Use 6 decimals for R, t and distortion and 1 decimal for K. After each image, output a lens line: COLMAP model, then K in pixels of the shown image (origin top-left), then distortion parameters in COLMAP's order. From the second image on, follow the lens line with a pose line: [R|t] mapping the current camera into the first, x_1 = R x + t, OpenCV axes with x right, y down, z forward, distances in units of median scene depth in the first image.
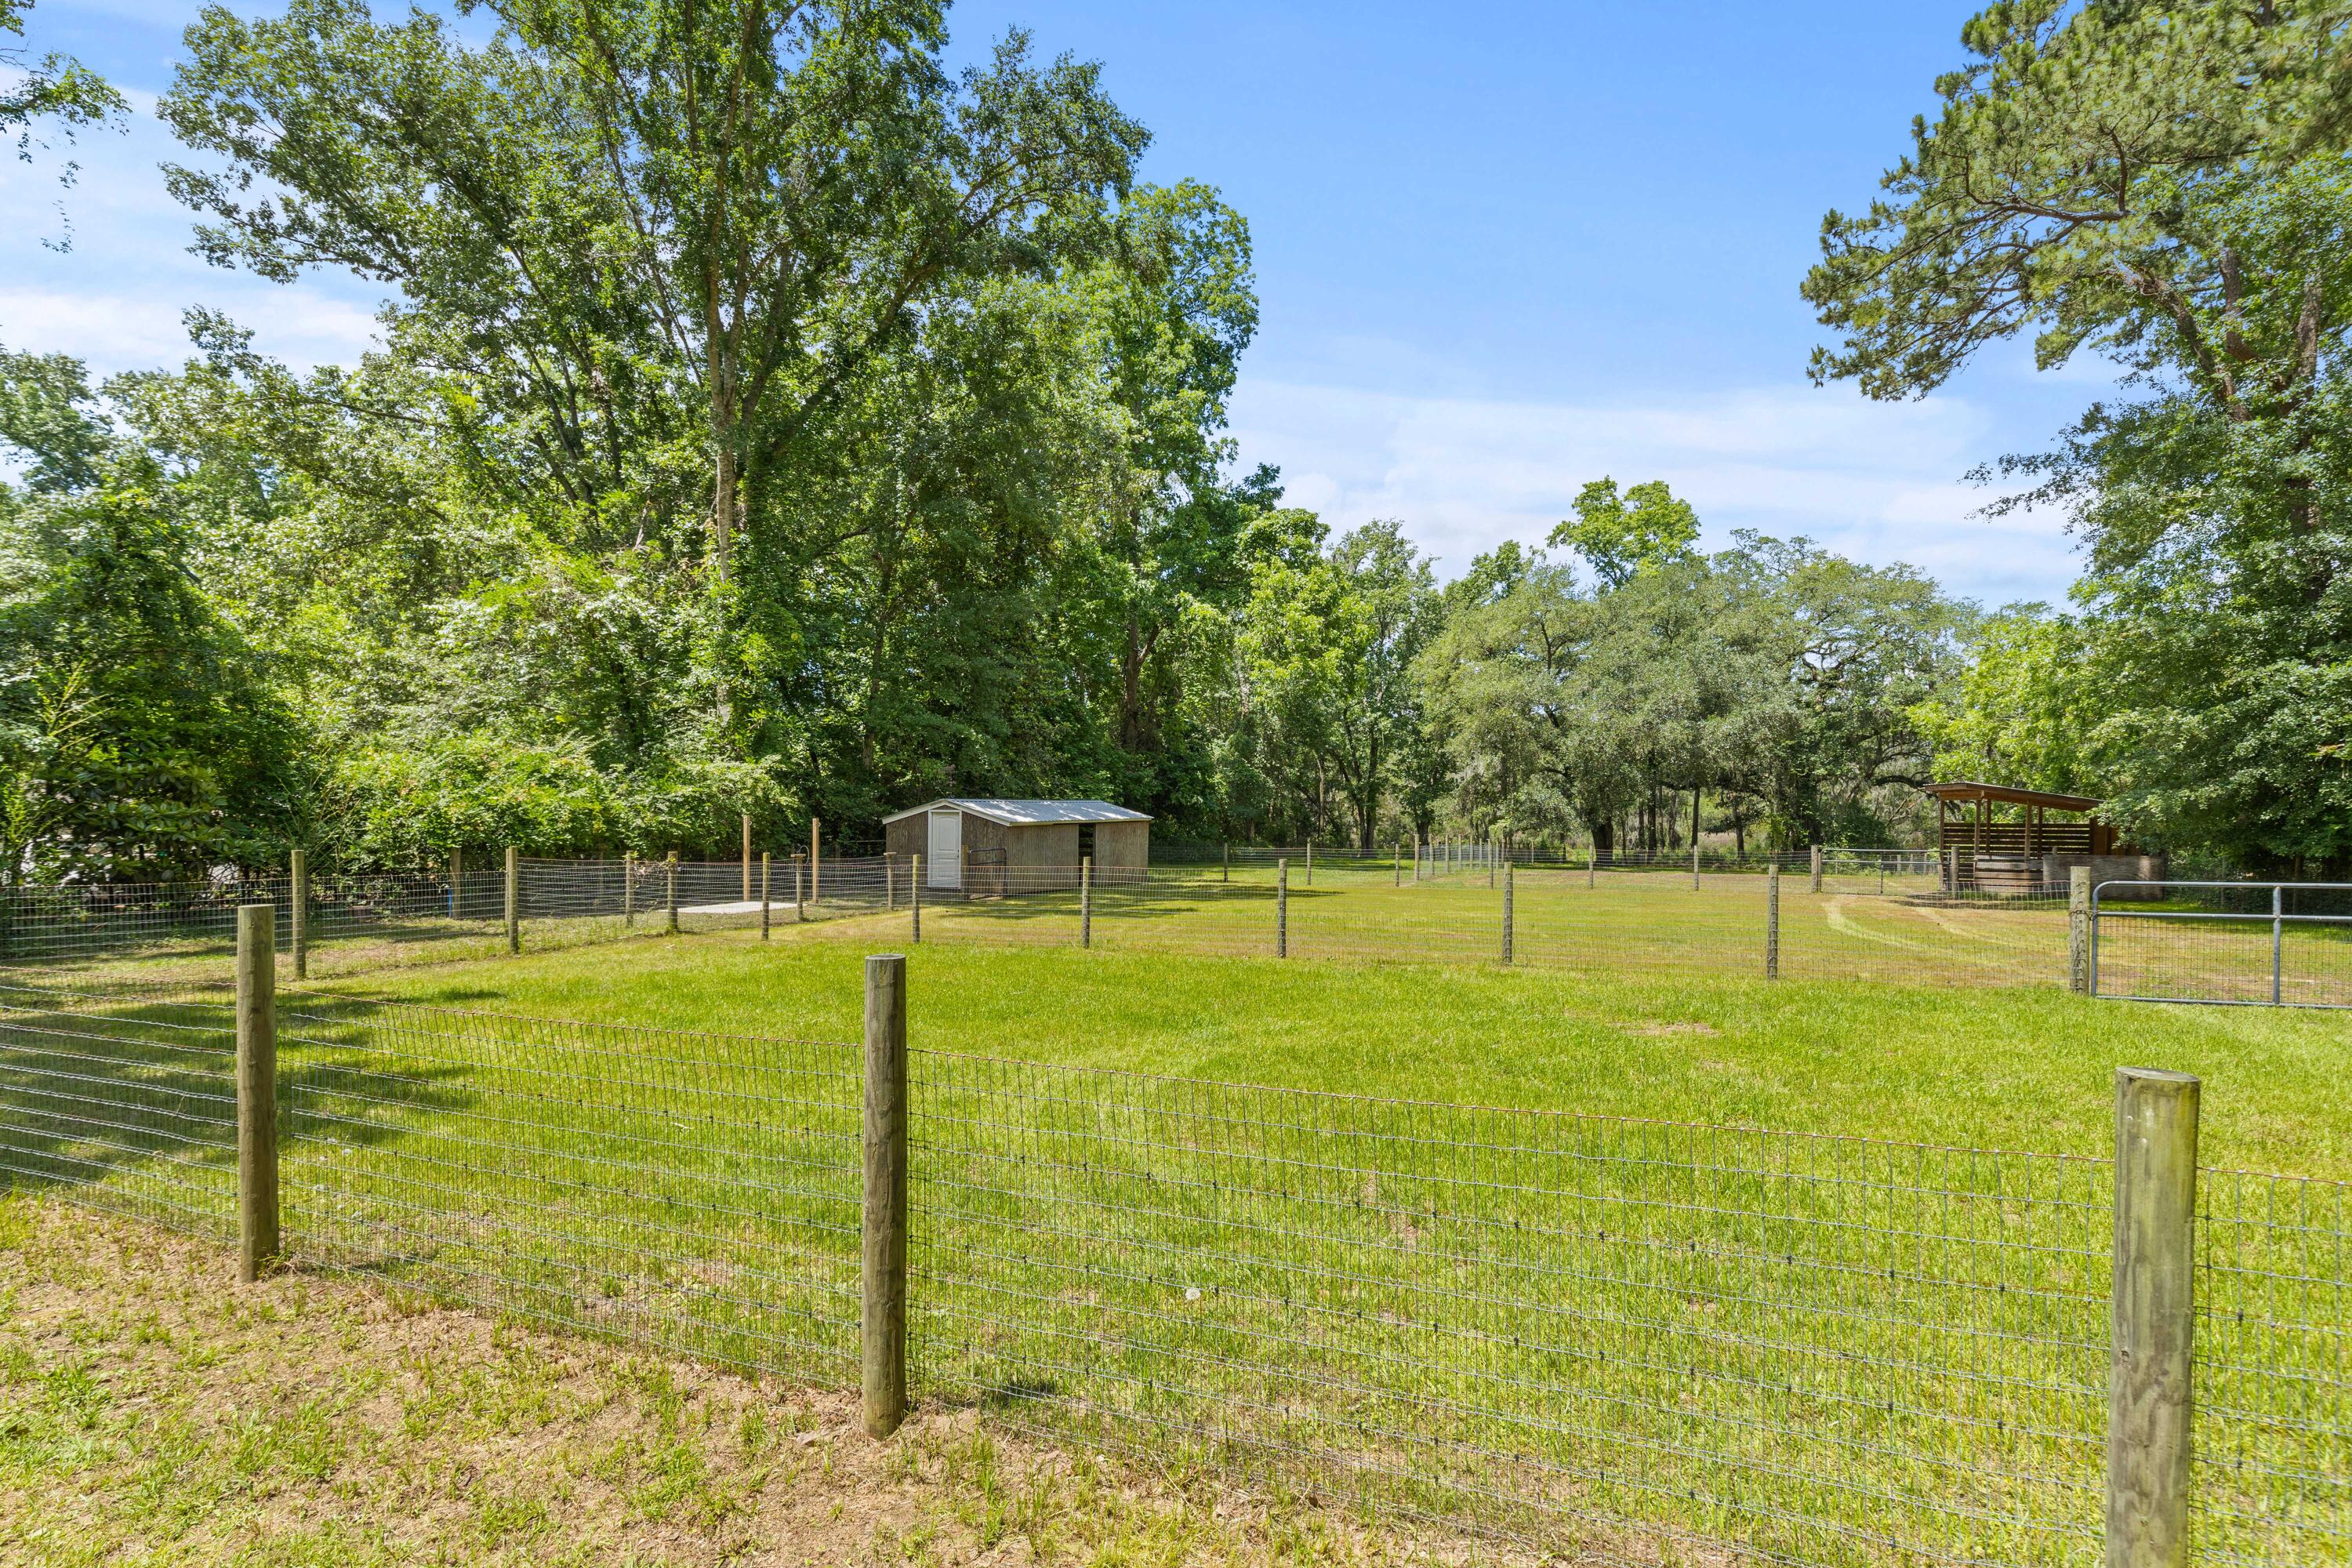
lens RADIAL K [[1079.8, 0, 1189.7], [0, 1079.8, 829.5], [0, 0, 1]] dist [-0.000528, -0.000416]
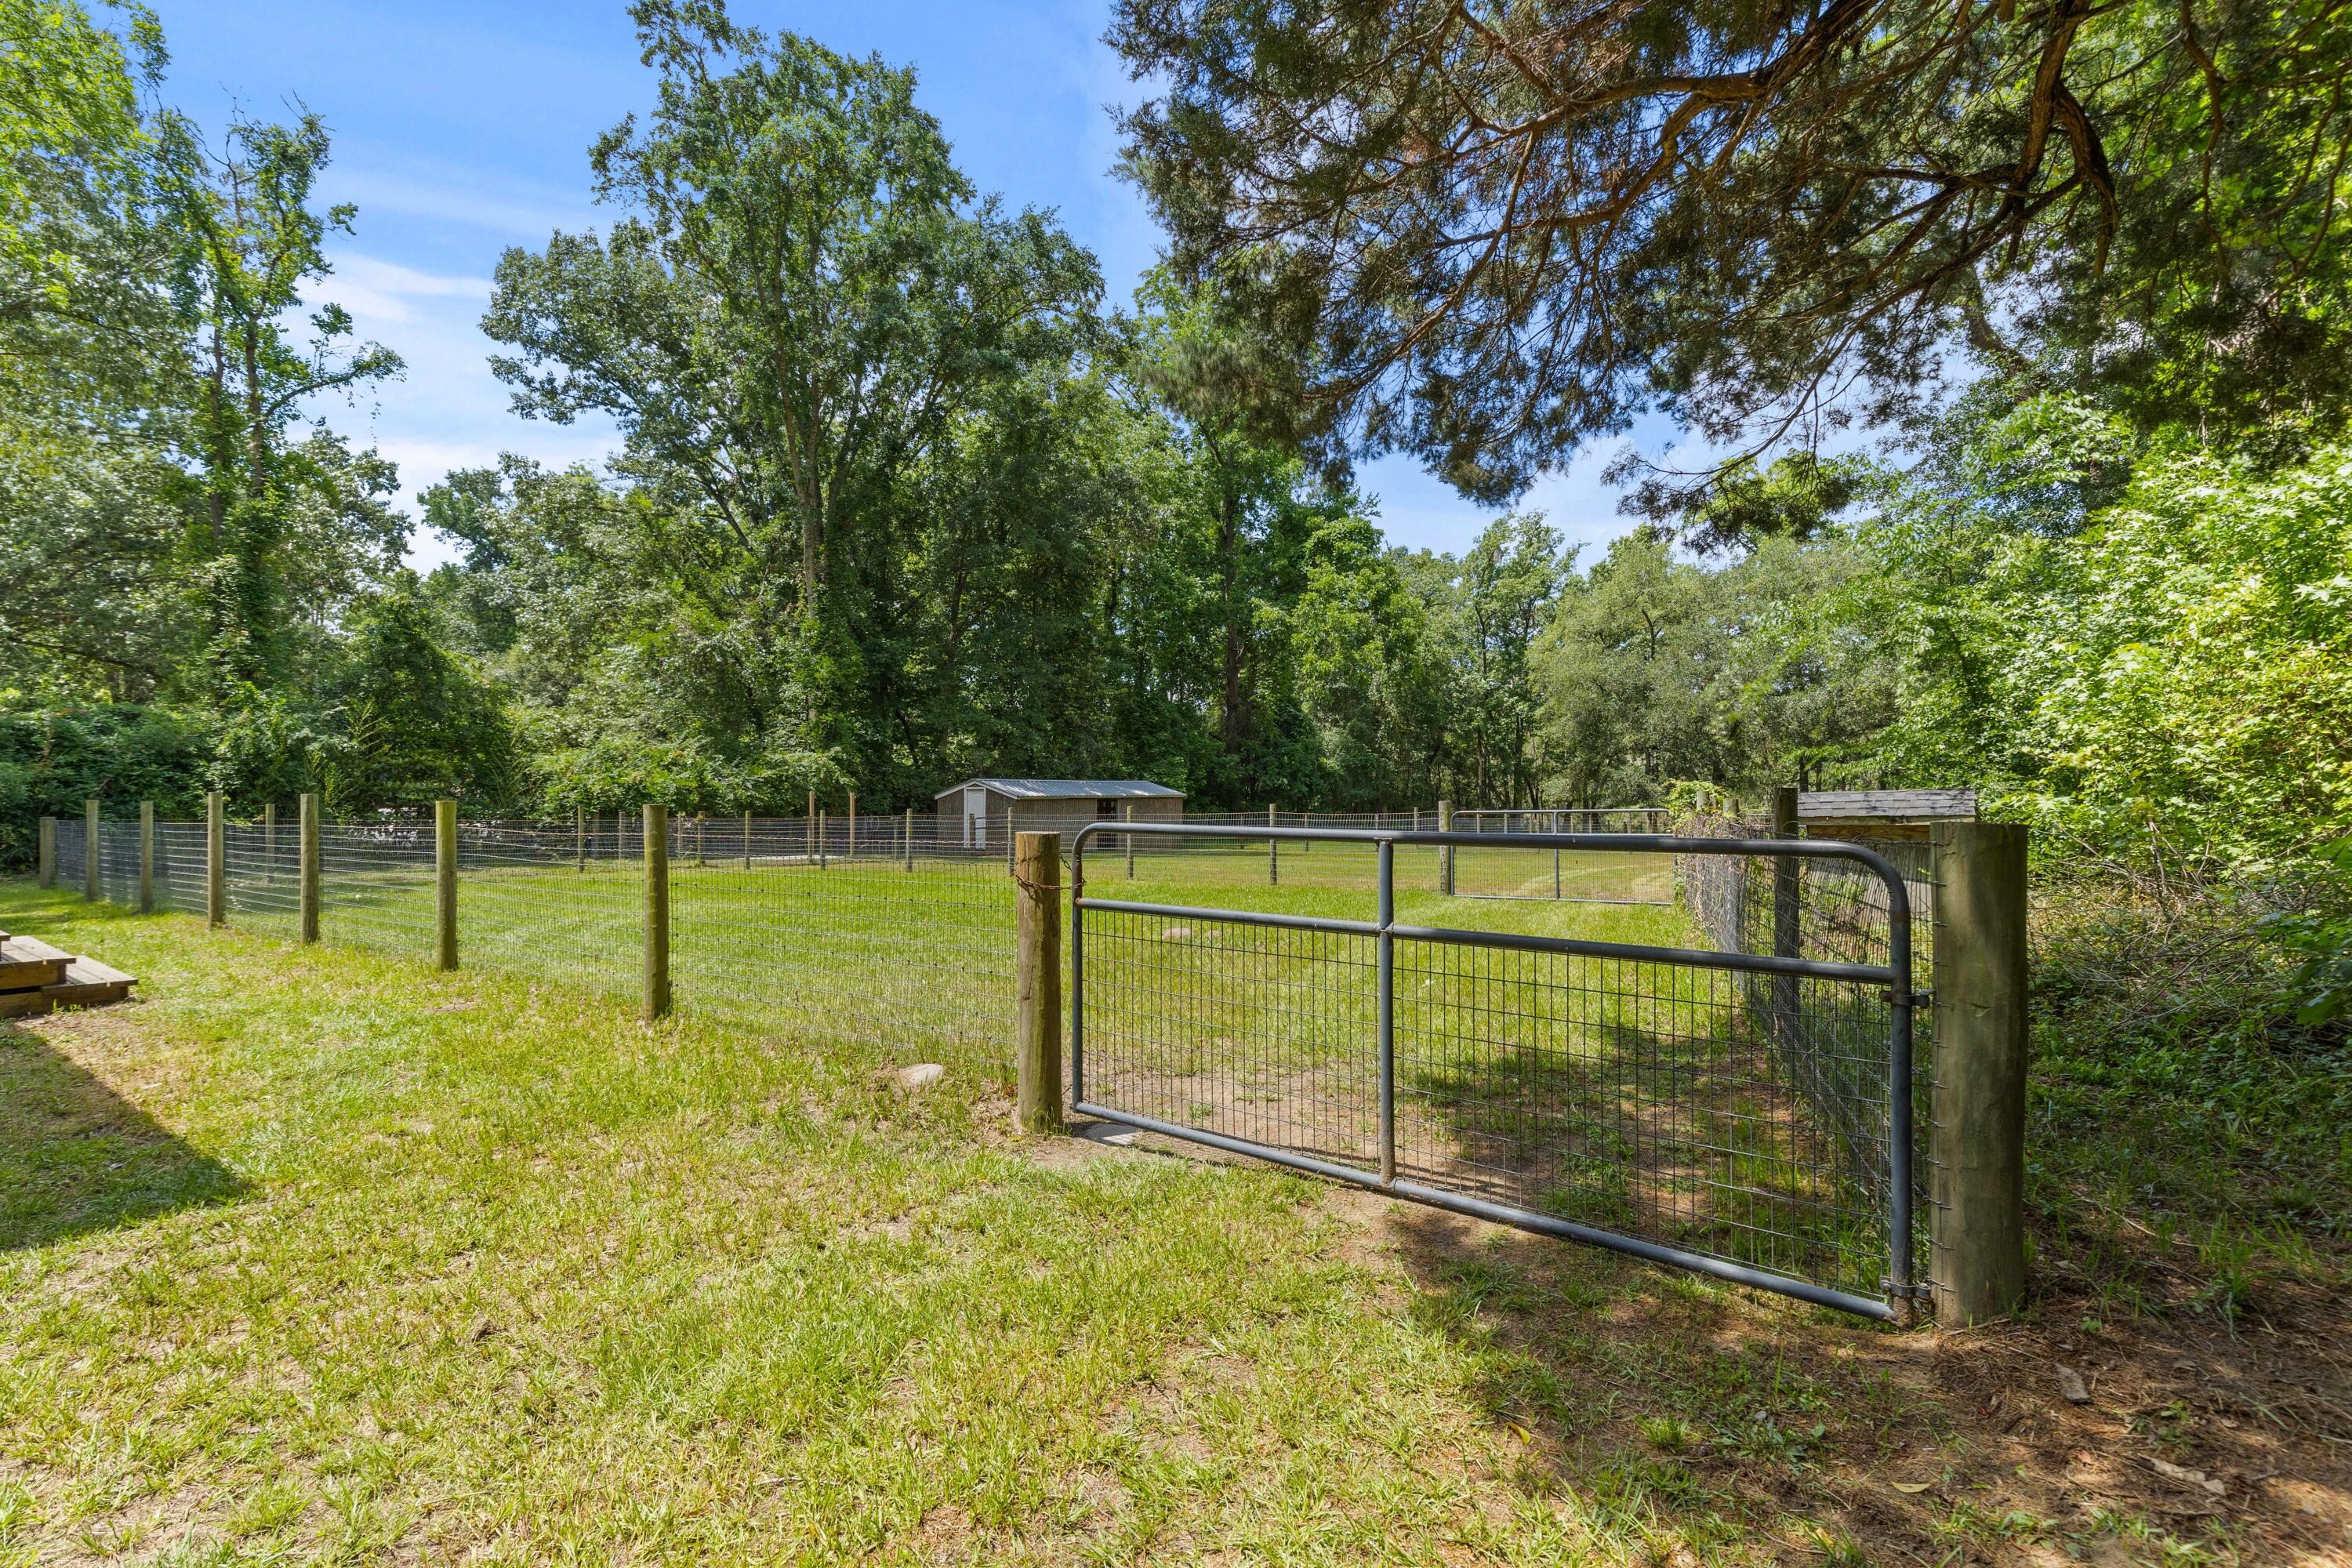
lens RADIAL K [[1079.8, 0, 1214.4], [0, 1079.8, 797.4], [0, 0, 1]] dist [-0.000528, -0.000416]
pose [[0.966722, -0.008983, -0.255673, 0.372161], [0.003267, 0.999735, -0.022774, 0.023932], [0.255809, 0.021181, 0.966495, -0.160827]]
